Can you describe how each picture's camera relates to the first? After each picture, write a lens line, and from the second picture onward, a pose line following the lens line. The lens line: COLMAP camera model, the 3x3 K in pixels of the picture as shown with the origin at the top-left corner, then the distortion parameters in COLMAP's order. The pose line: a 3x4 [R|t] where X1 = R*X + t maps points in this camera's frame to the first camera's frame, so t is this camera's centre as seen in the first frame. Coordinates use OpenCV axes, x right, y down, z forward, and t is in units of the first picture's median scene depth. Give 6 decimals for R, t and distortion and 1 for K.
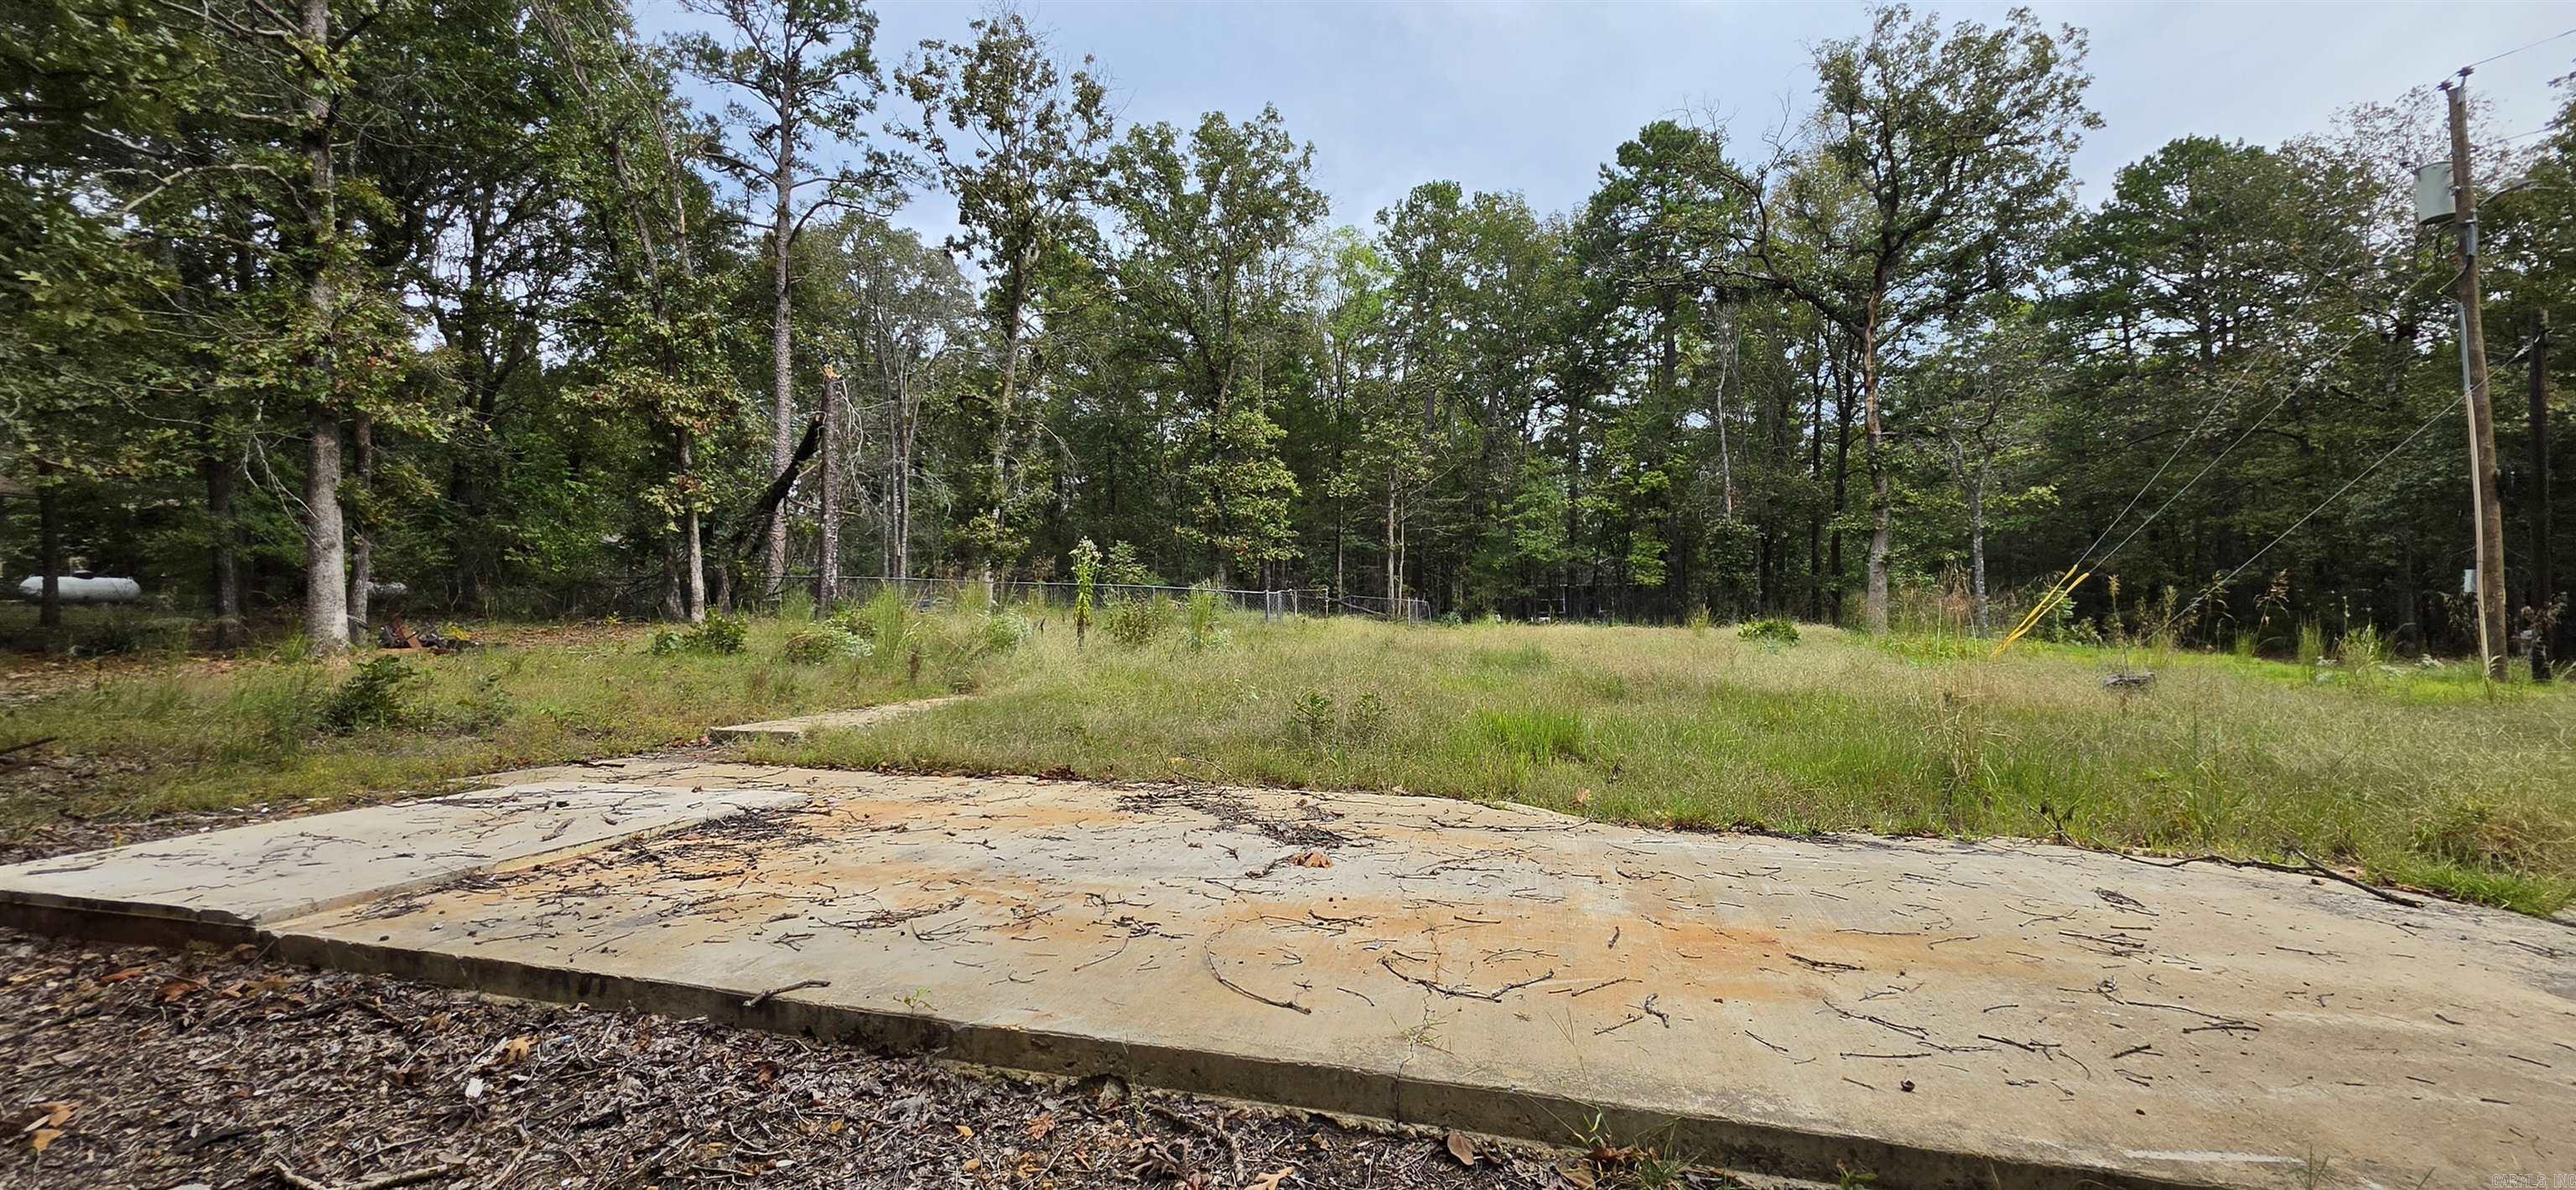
lens RADIAL K [[1026.9, 0, 1269.9], [0, 1026.9, 585.7], [0, 0, 1]] dist [-0.000948, 0.000353]
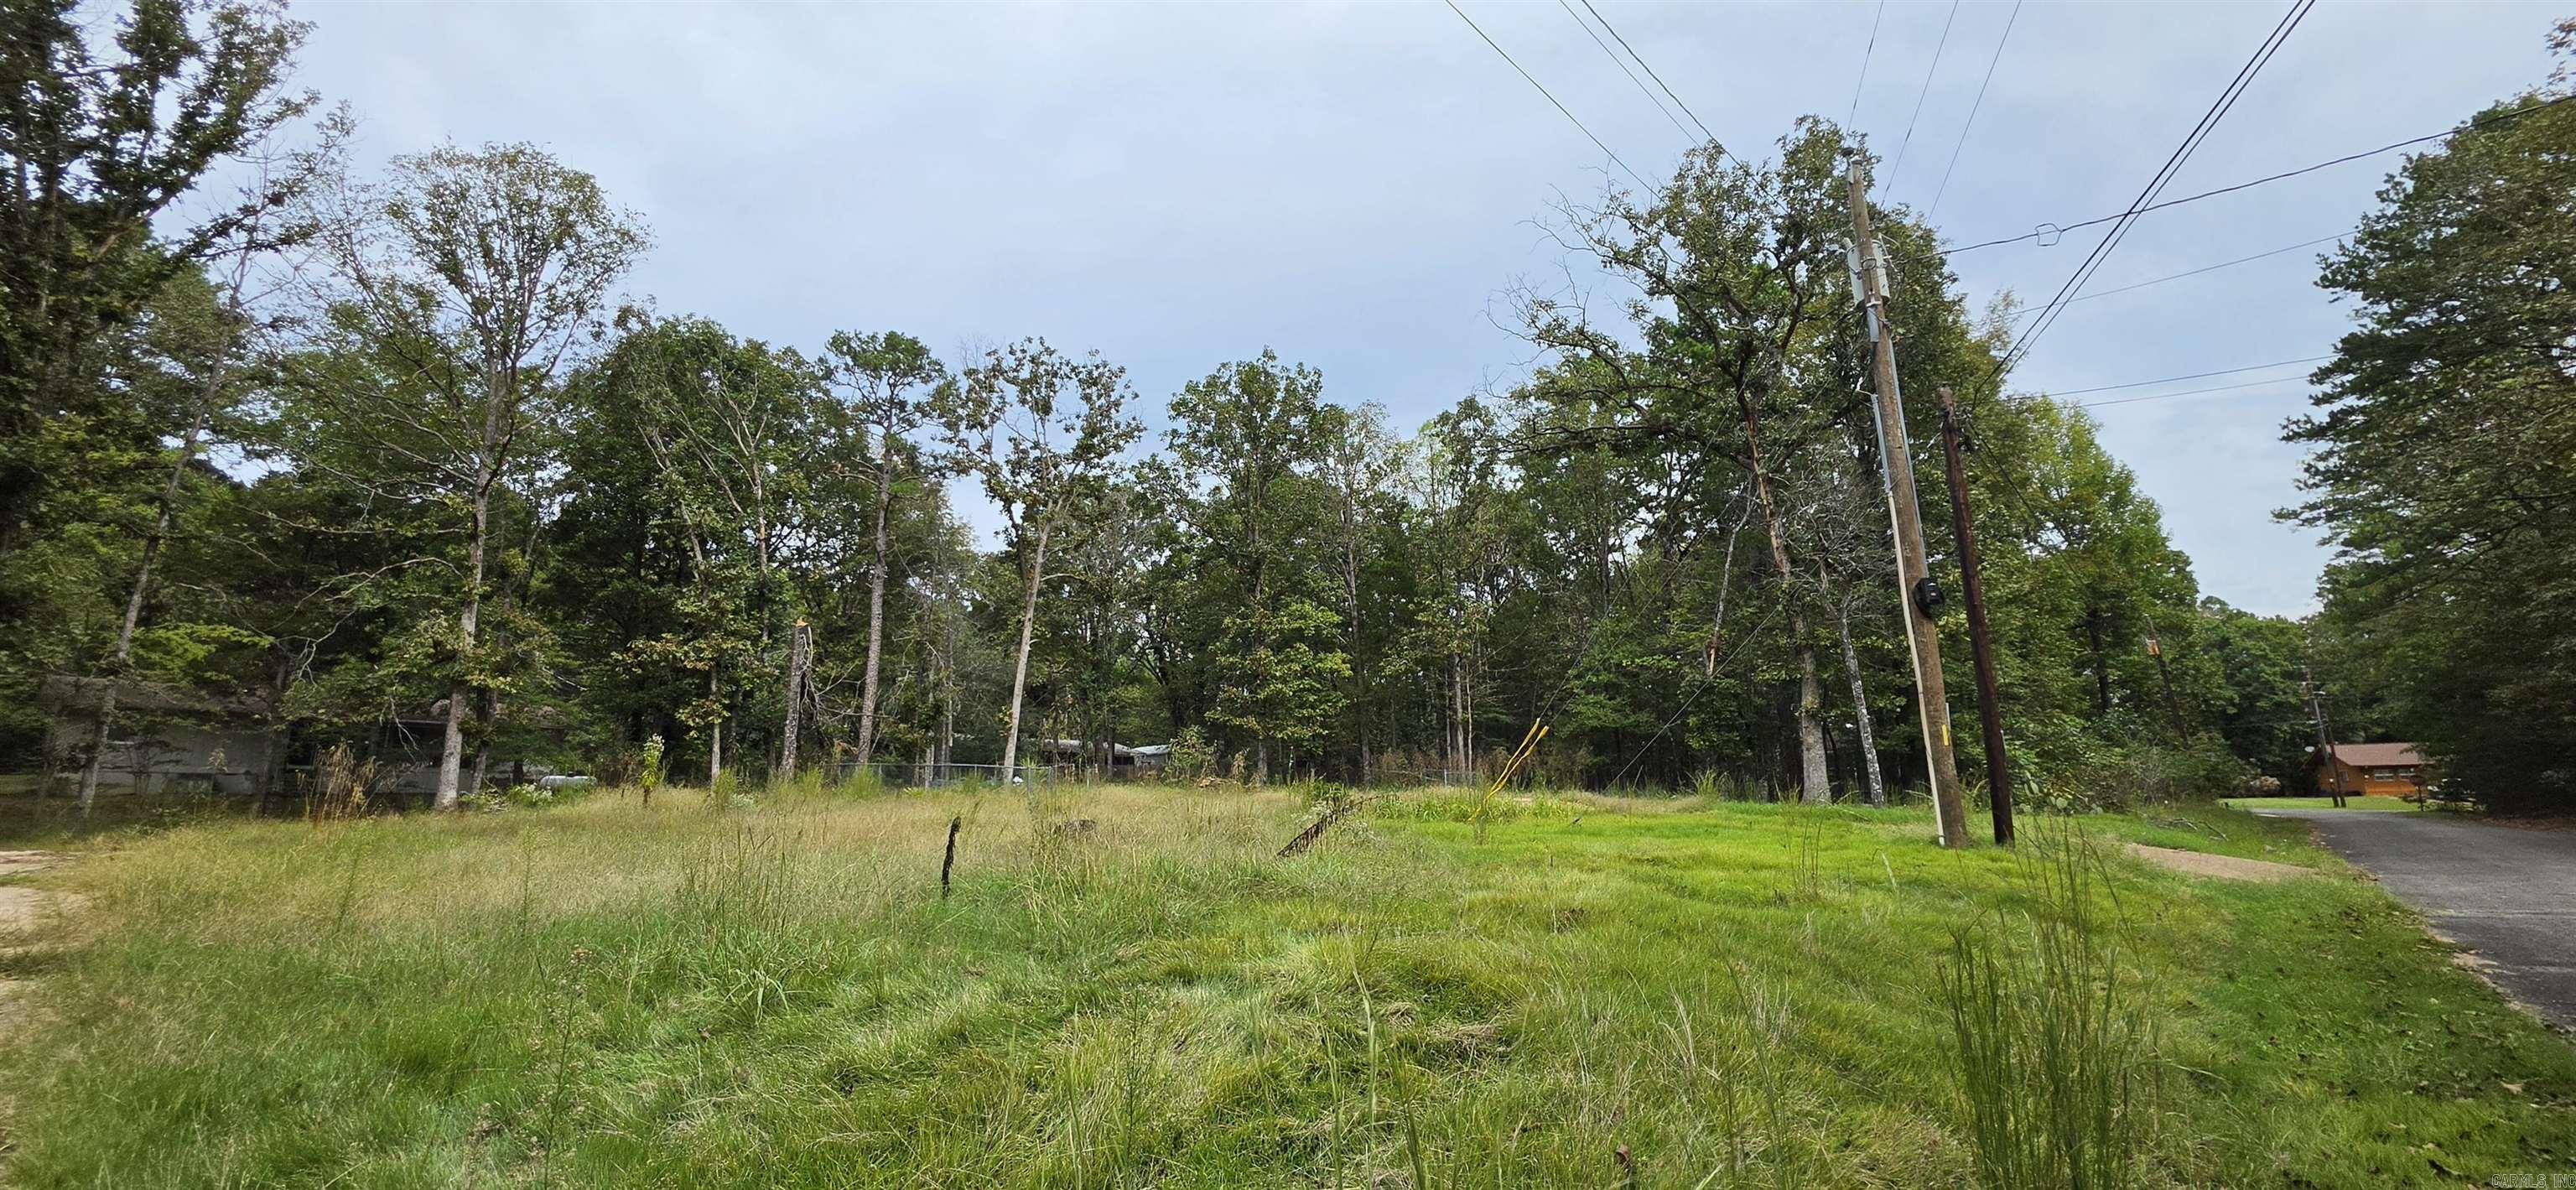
lens RADIAL K [[1026.9, 0, 1272.2], [0, 1026.9, 594.9], [0, 0, 1]] dist [-0.000948, 0.000353]
pose [[0.888596, -0.100928, -0.447450, 0.501506], [0.024459, 0.984530, -0.173502, 0.014397], [0.458039, 0.143229, 0.877317, 0.011636]]
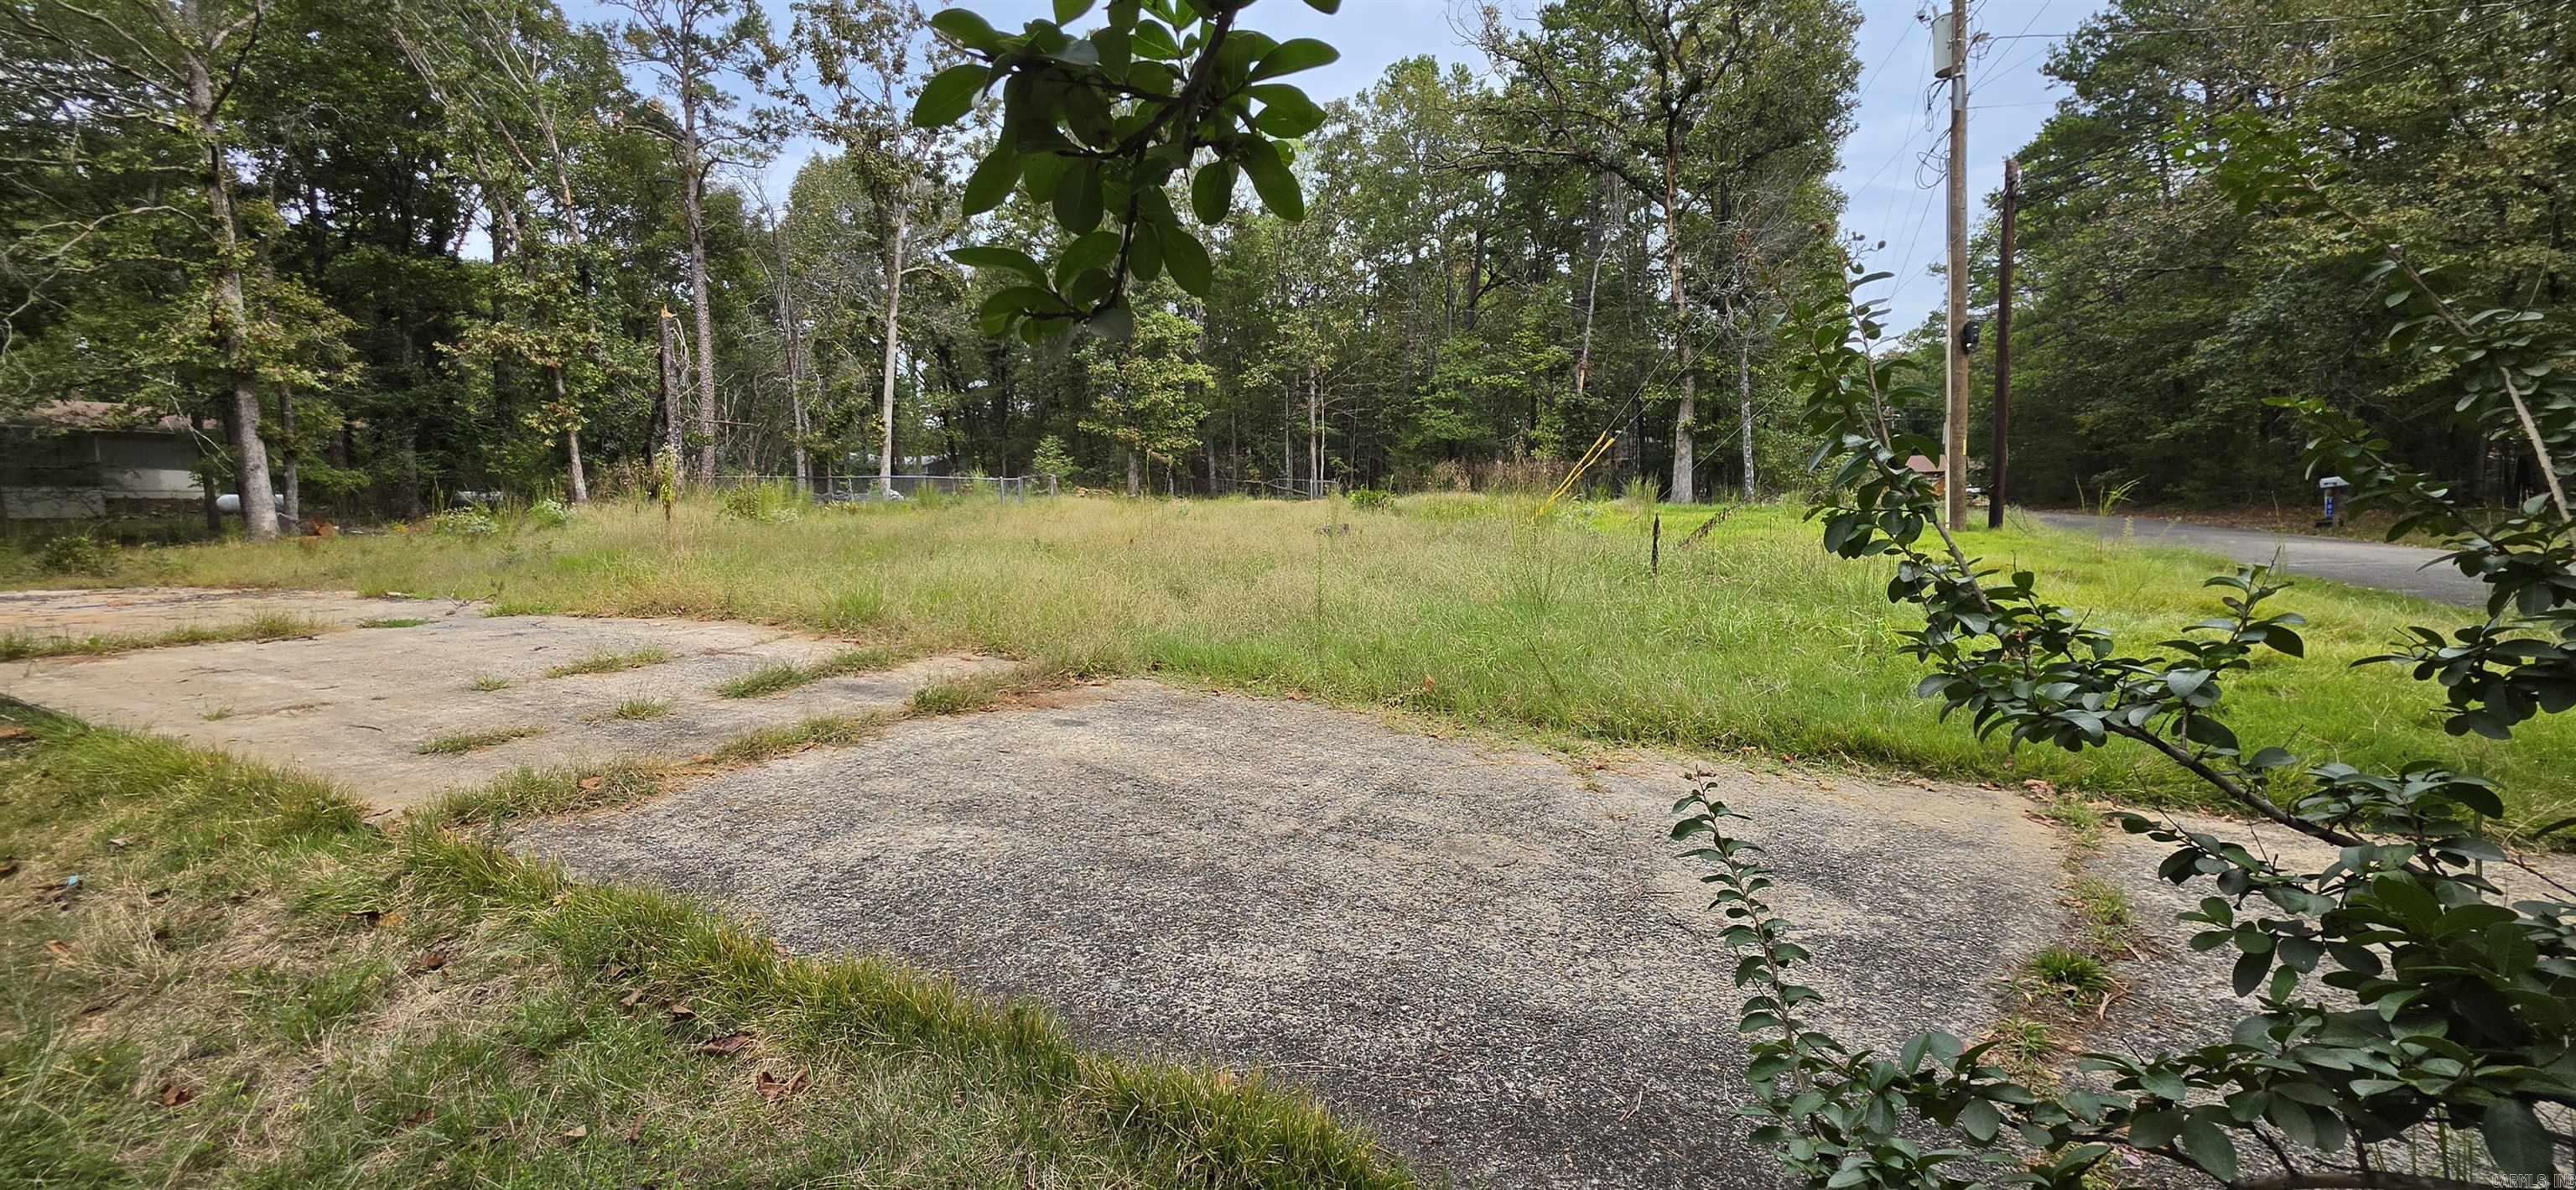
lens RADIAL K [[1026.9, 0, 1266.5], [0, 1026.9, 581.9], [0, 0, 1]] dist [-0.000948, 0.000353]
pose [[0.983556, -0.012832, -0.180148, 0.311530], [0.031572, 0.994329, 0.101548, 0.008628], [0.177823, -0.105566, 0.978384, -0.078169]]
